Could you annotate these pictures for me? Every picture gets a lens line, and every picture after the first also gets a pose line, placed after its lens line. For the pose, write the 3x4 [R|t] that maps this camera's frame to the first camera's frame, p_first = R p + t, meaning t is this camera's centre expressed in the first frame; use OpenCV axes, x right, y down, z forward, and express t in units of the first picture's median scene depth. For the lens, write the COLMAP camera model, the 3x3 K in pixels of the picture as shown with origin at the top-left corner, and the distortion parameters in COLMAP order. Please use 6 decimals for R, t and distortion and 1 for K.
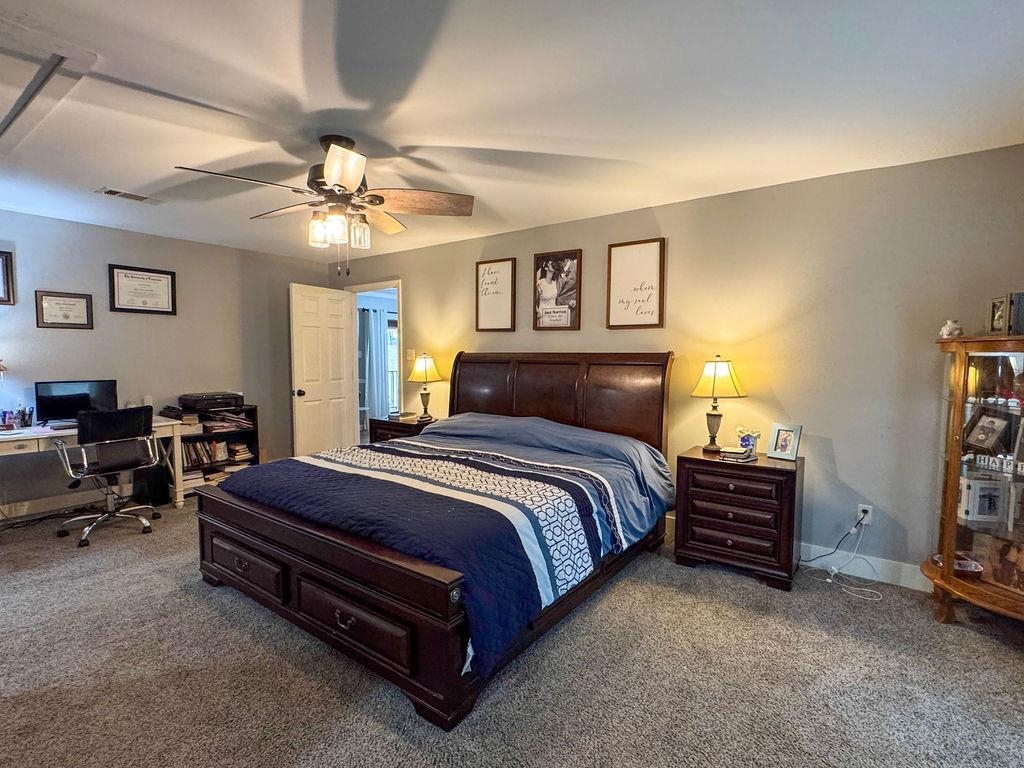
lens RADIAL K [[508.6, 0, 513.9], [0, 508.6, 386.0], [0, 0, 1]] dist [-0.001623, -0.001029]
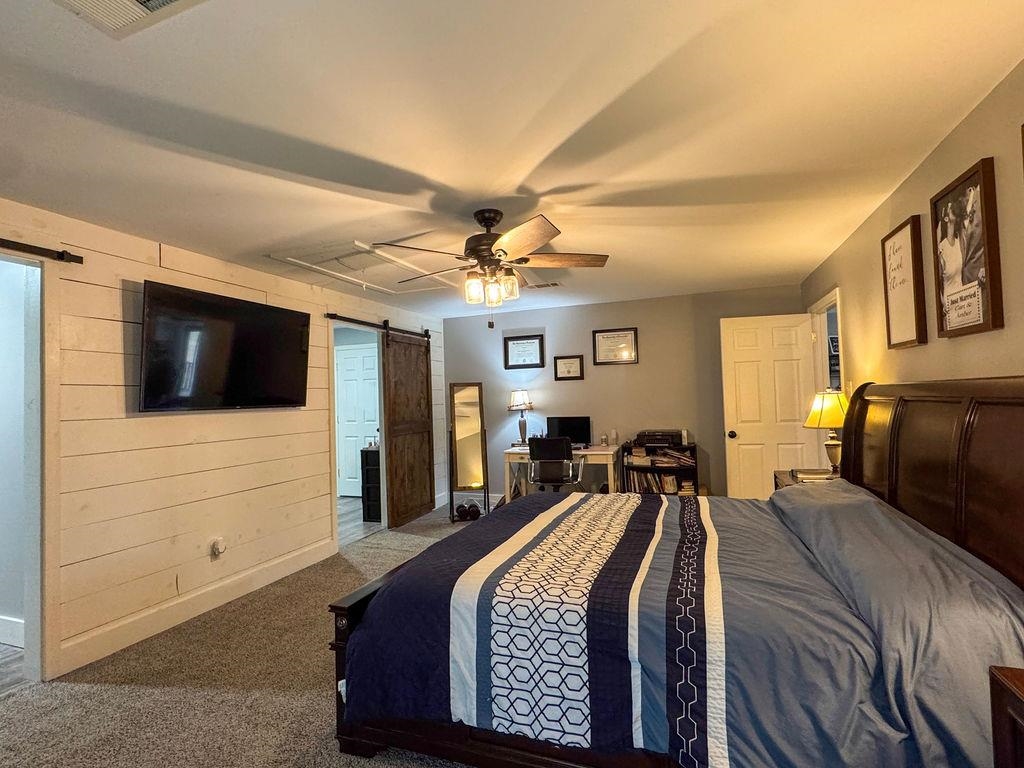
lens RADIAL K [[508.6, 0, 512.5], [0, 508.6, 384.4], [0, 0, 1]] dist [-0.001623, -0.001029]
pose [[0.260071, -0.041254, -0.964708, 0.452908], [-0.029958, 0.998261, -0.050766, -0.022428], [0.965125, 0.042104, 0.258383, 0.455211]]
